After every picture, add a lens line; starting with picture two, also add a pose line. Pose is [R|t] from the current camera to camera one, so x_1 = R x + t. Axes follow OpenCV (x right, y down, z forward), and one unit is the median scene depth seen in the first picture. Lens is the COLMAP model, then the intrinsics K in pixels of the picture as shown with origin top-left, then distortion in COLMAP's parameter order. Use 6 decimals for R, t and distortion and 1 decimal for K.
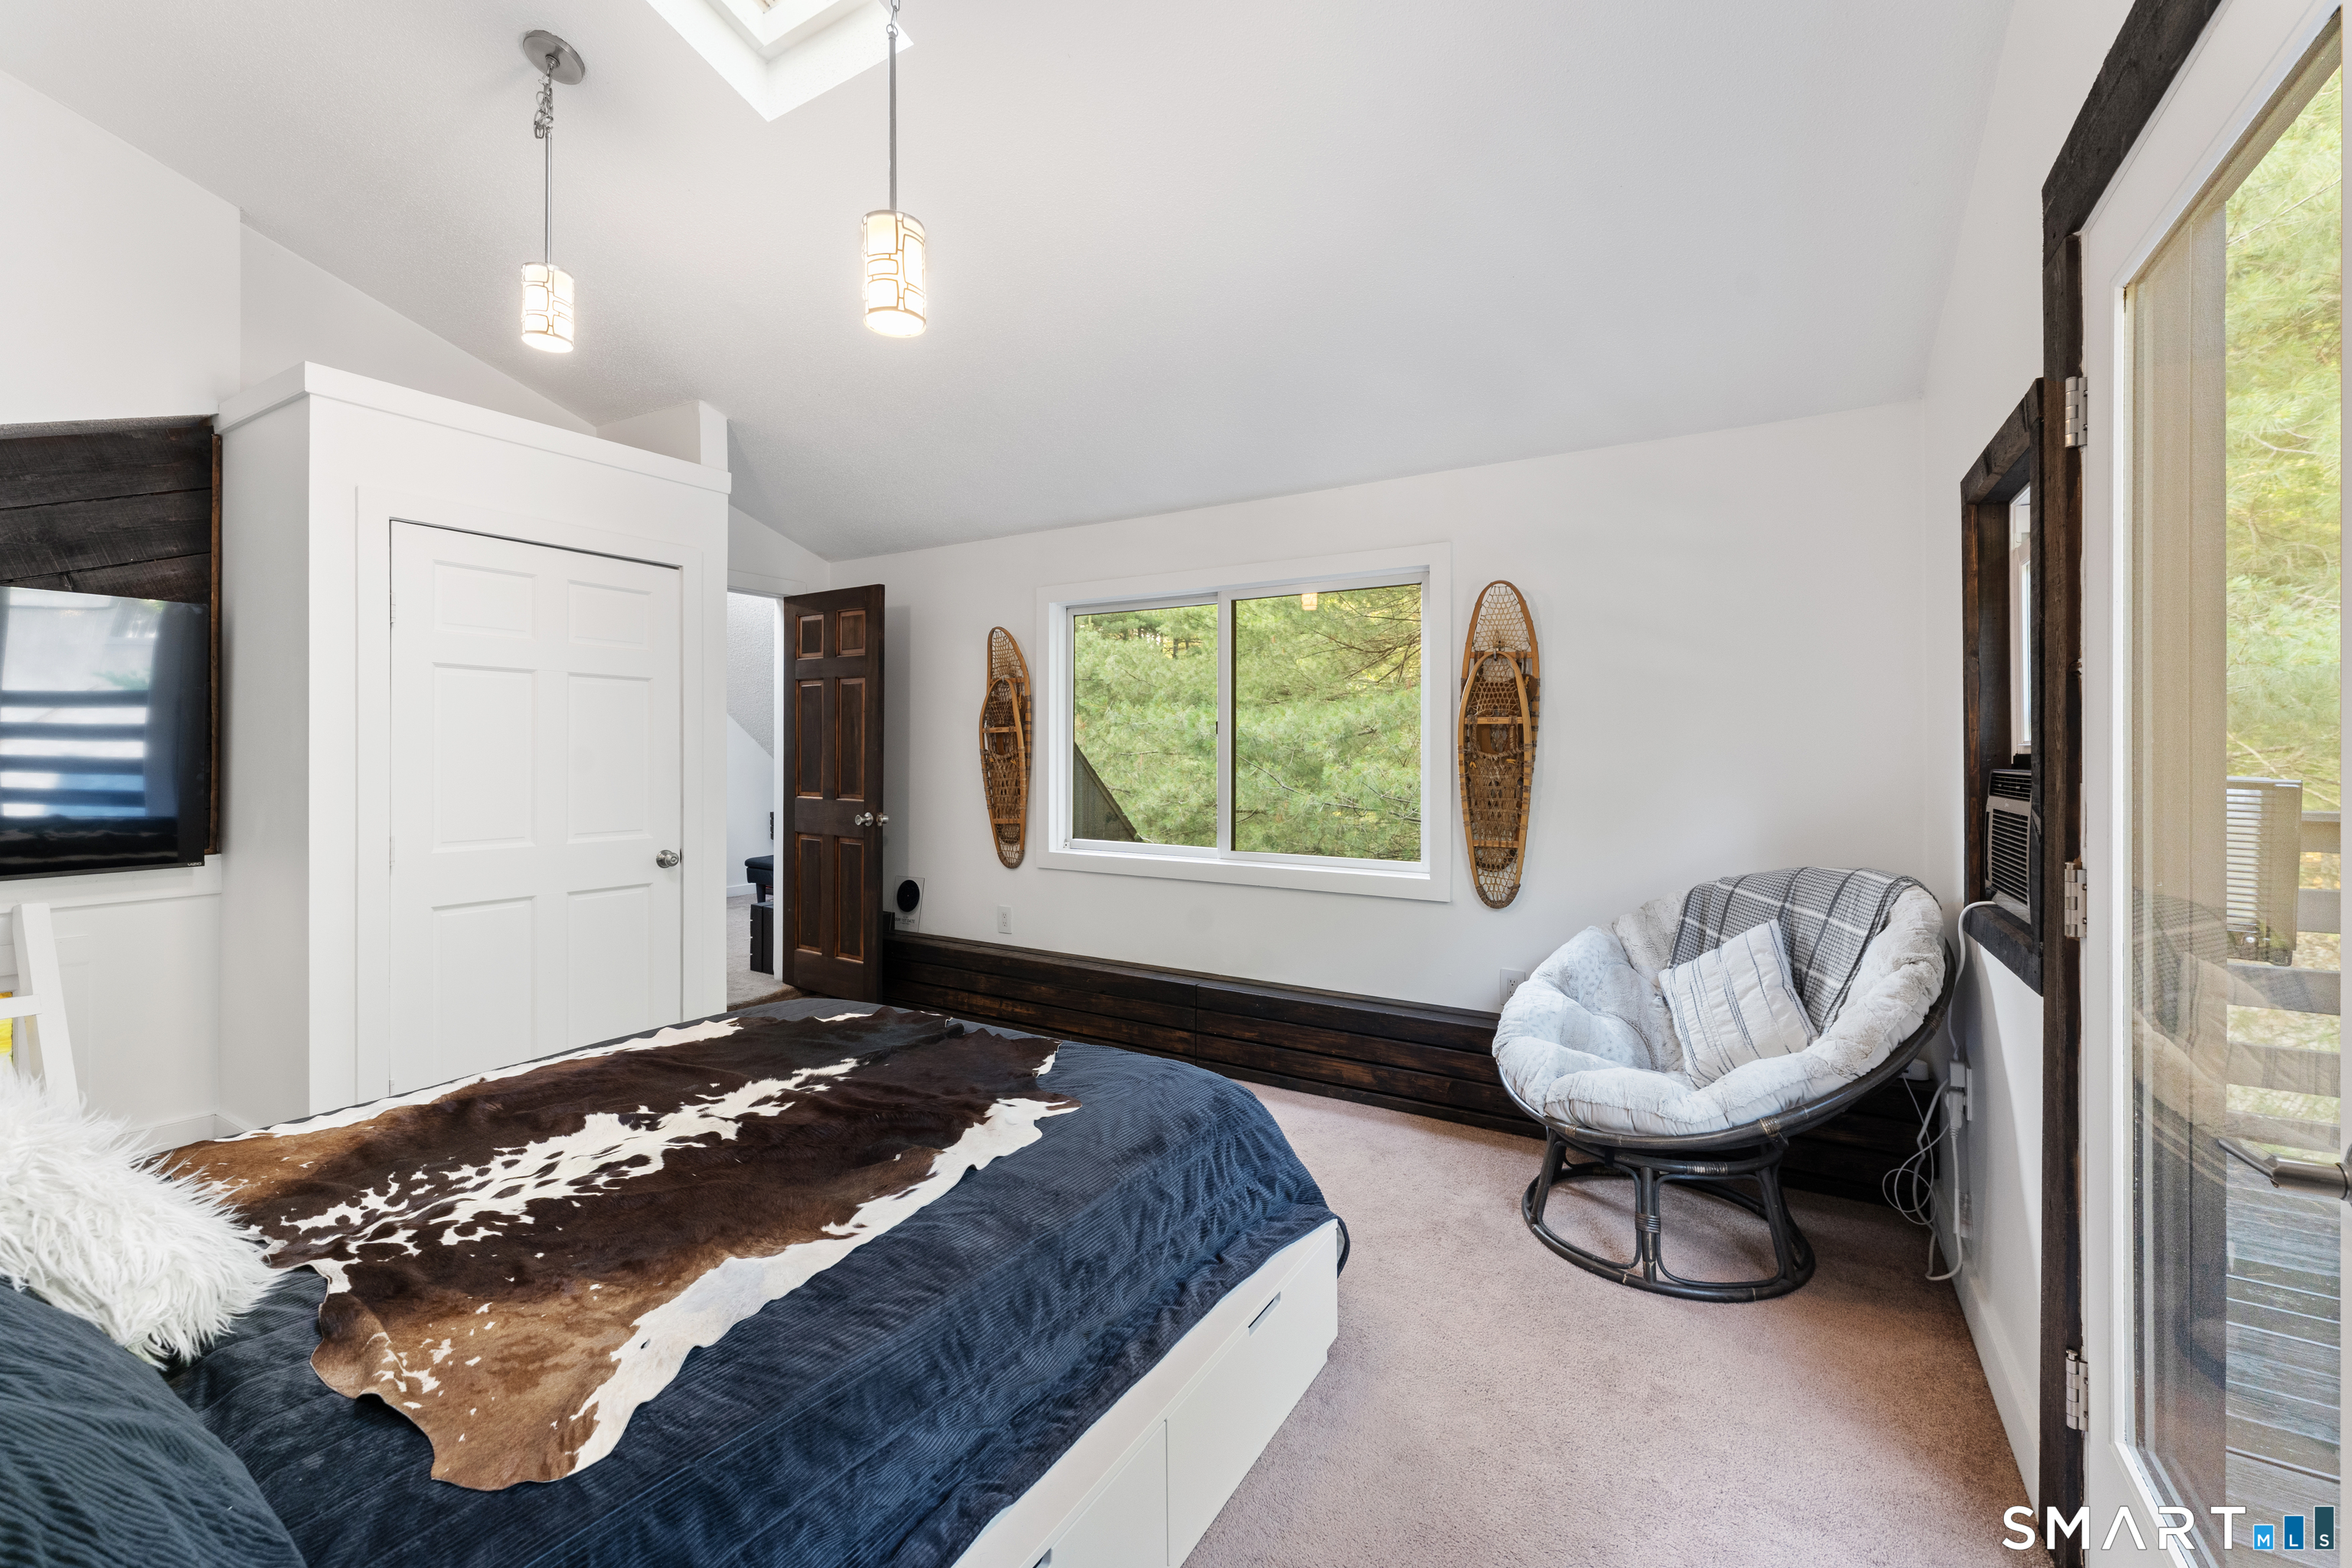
lens RADIAL K [[953.4, 0, 1166.4], [0, 953.4, 761.1], [0, 0, 1]] dist [-0.001407, -0.000404]
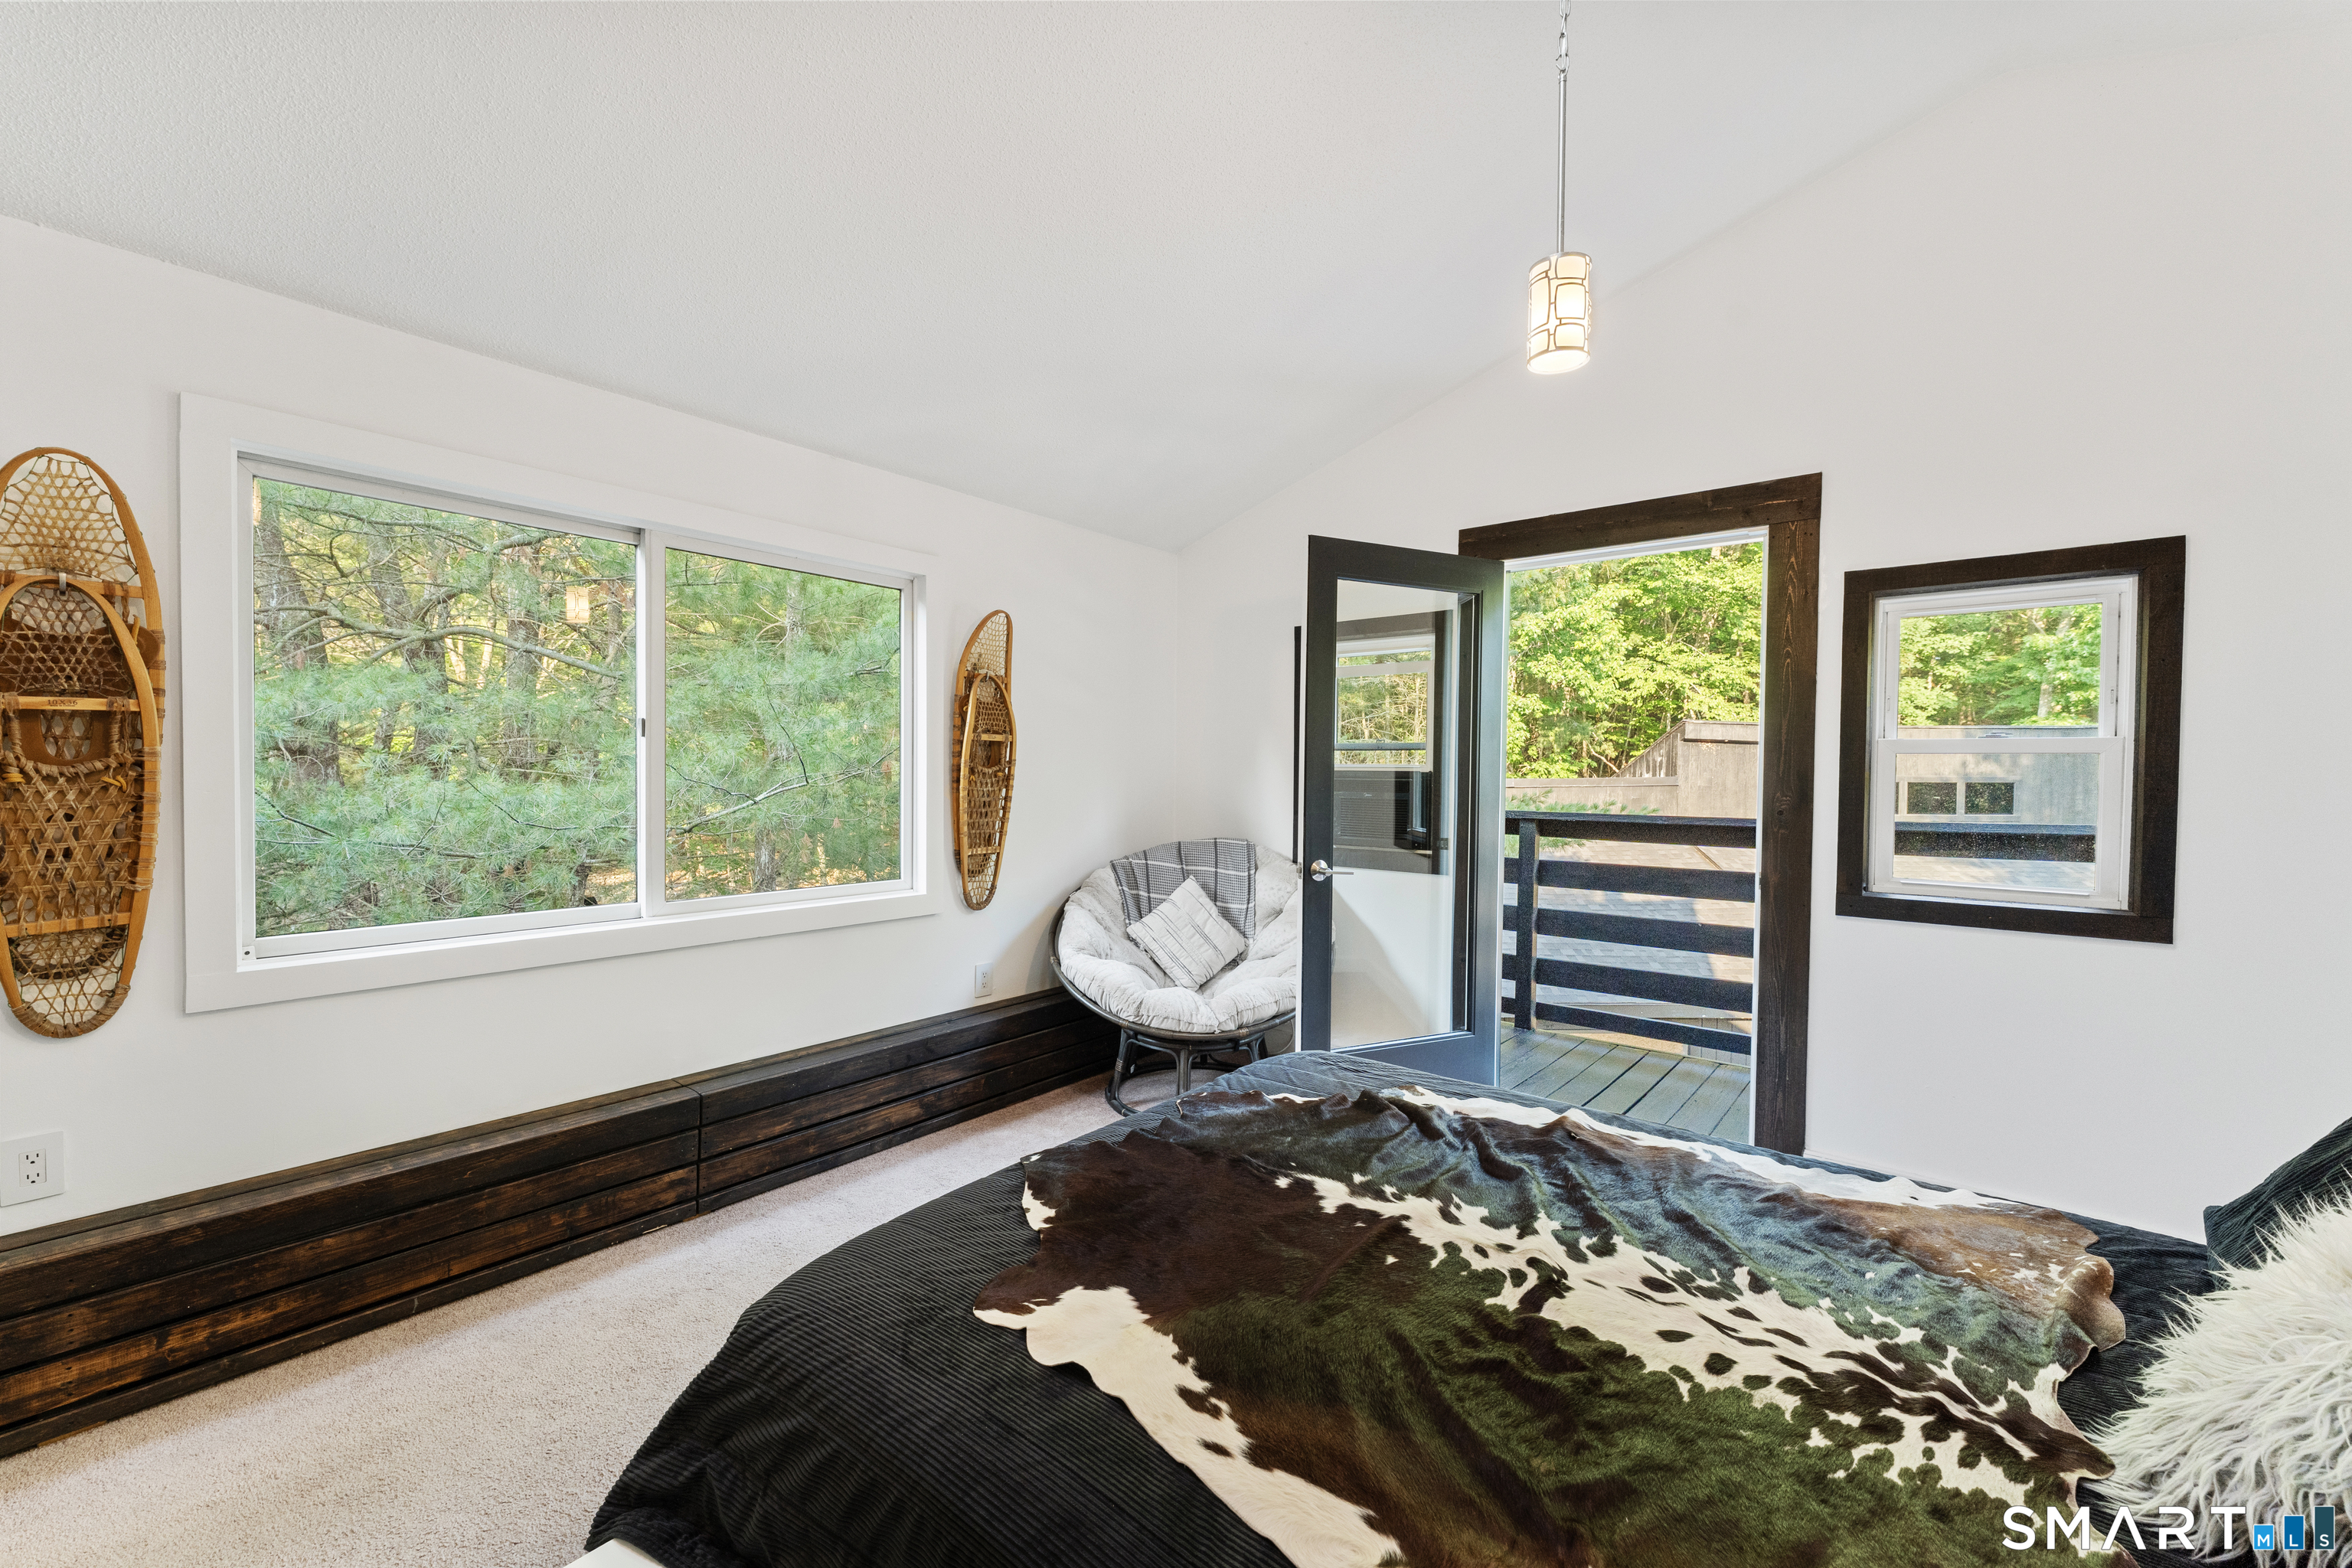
lens RADIAL K [[953.4, 0, 1165.1], [0, 953.4, 788.6], [0, 0, 1]] dist [-0.001407, -0.000404]
pose [[0.135595, -0.020430, 0.990554, -1.306857], [0.000075, 0.999788, 0.020610, -0.011184], [-0.990764, -0.002721, 0.135567, 1.200965]]
